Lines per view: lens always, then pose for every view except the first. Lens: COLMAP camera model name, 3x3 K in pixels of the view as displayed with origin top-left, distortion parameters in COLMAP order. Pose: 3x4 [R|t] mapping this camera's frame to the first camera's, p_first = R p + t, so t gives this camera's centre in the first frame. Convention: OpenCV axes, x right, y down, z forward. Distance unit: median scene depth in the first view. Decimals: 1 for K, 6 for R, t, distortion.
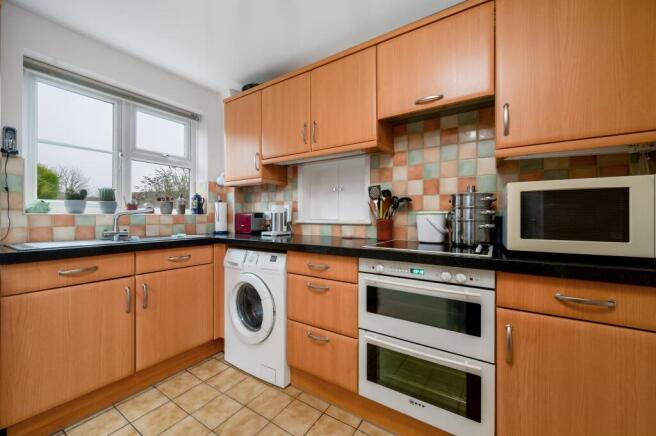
lens RADIAL K [[259.9, 0, 326.4], [0, 259.9, 217.1], [0, 0, 1]] dist [0.010635, 0.000117]
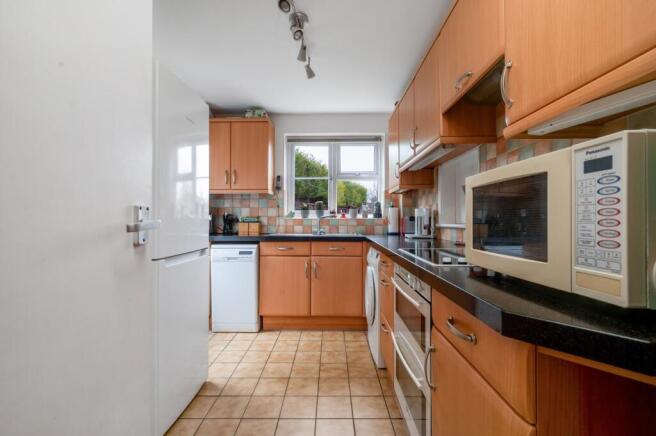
lens RADIAL K [[284.7, 0, 328.1], [0, 284.7, 218.3], [0, 0, 1]] dist [-0.002986, -0.000084]
pose [[0.545148, -0.004562, -0.838328, 0.759655], [-0.002388, 0.999973, -0.006994, 0.000284], [0.838337, 0.005814, 0.545122, 0.118912]]
